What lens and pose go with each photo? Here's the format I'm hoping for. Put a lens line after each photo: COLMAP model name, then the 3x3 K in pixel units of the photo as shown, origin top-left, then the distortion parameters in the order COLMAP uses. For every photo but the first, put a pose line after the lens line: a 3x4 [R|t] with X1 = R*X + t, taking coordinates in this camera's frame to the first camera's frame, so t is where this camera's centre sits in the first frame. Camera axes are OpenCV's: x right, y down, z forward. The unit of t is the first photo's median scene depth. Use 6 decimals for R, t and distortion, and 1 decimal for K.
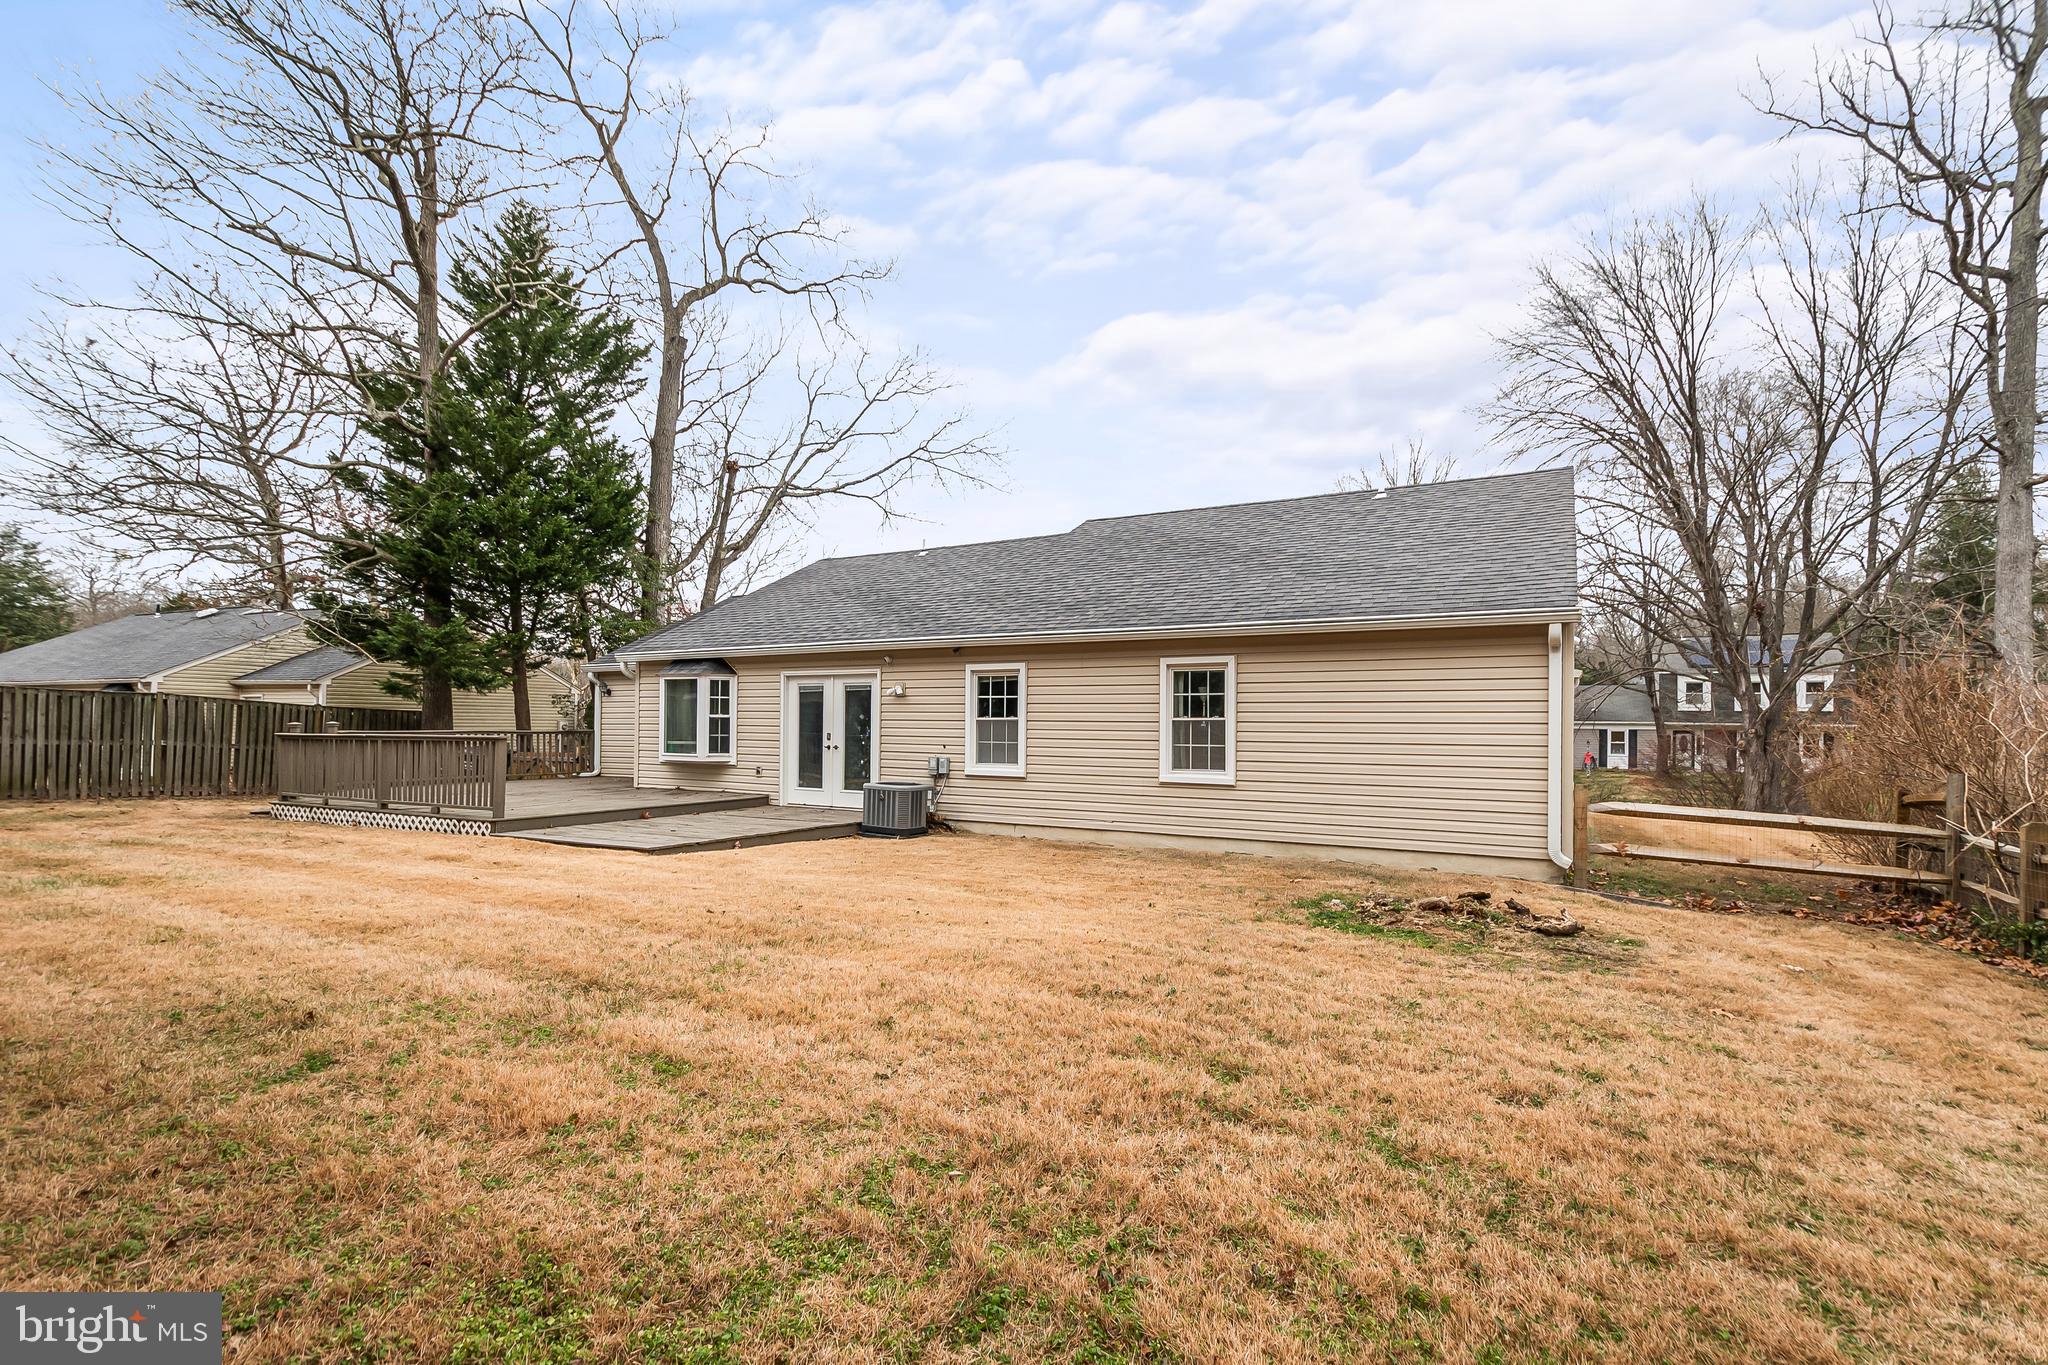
lens RADIAL K [[915.5, 0, 1038.0], [0, 915.5, 722.1], [0, 0, 1]] dist [0.004416, -0.000513]
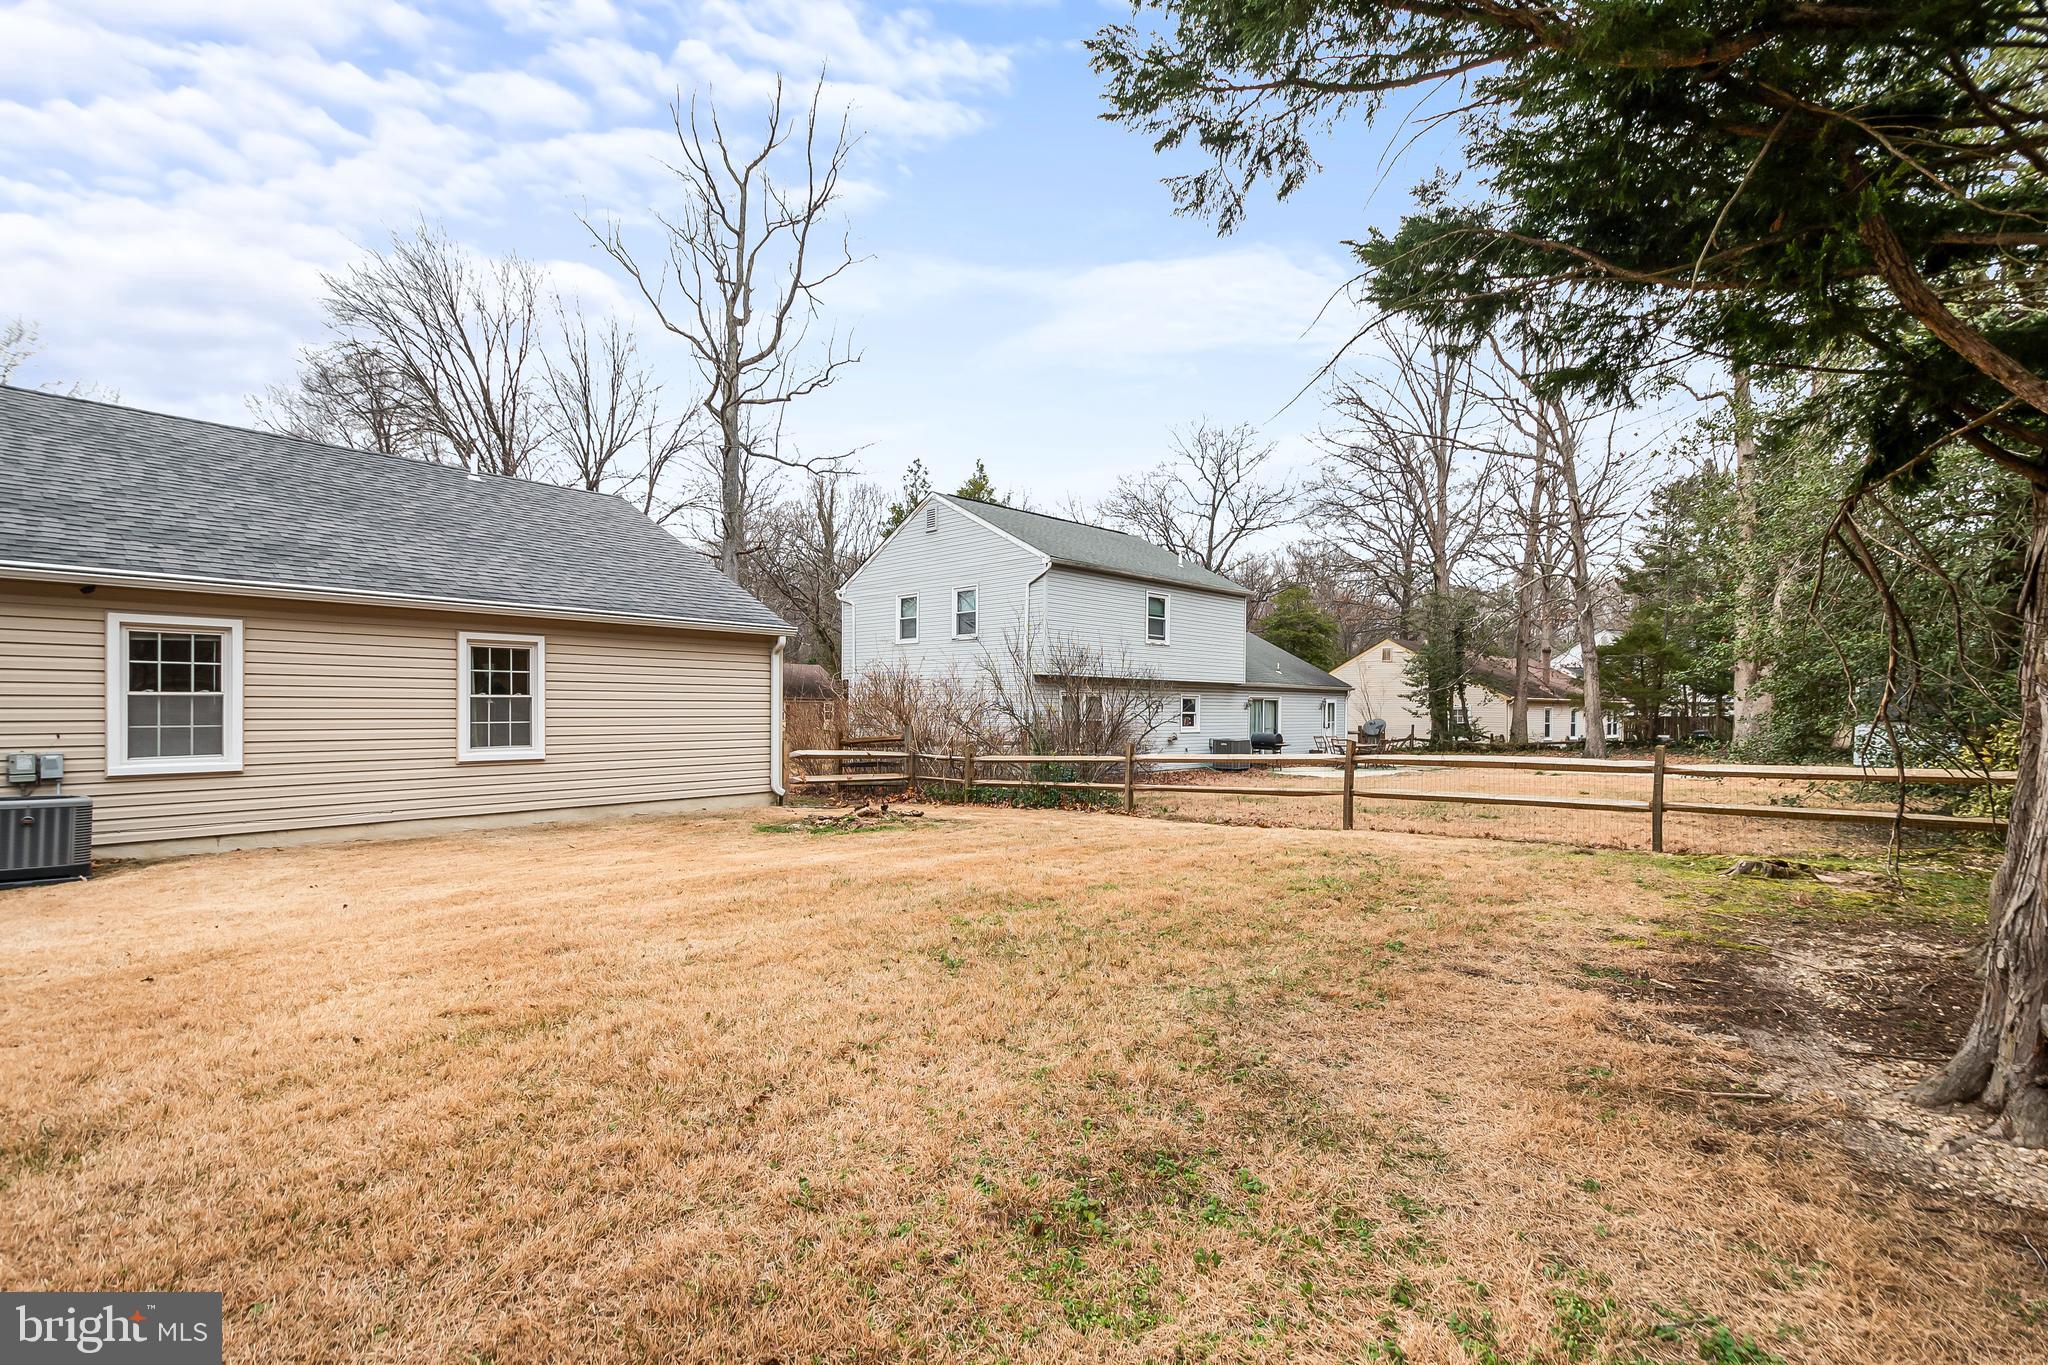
lens RADIAL K [[915.5, 0, 1022.4], [0, 915.5, 689.1], [0, 0, 1]] dist [0.004416, -0.000513]
pose [[0.220915, 0.011321, 0.975227, -0.667482], [-0.005395, 0.999932, -0.010386, -0.003581], [-0.975278, -0.002967, 0.220961, 0.217477]]
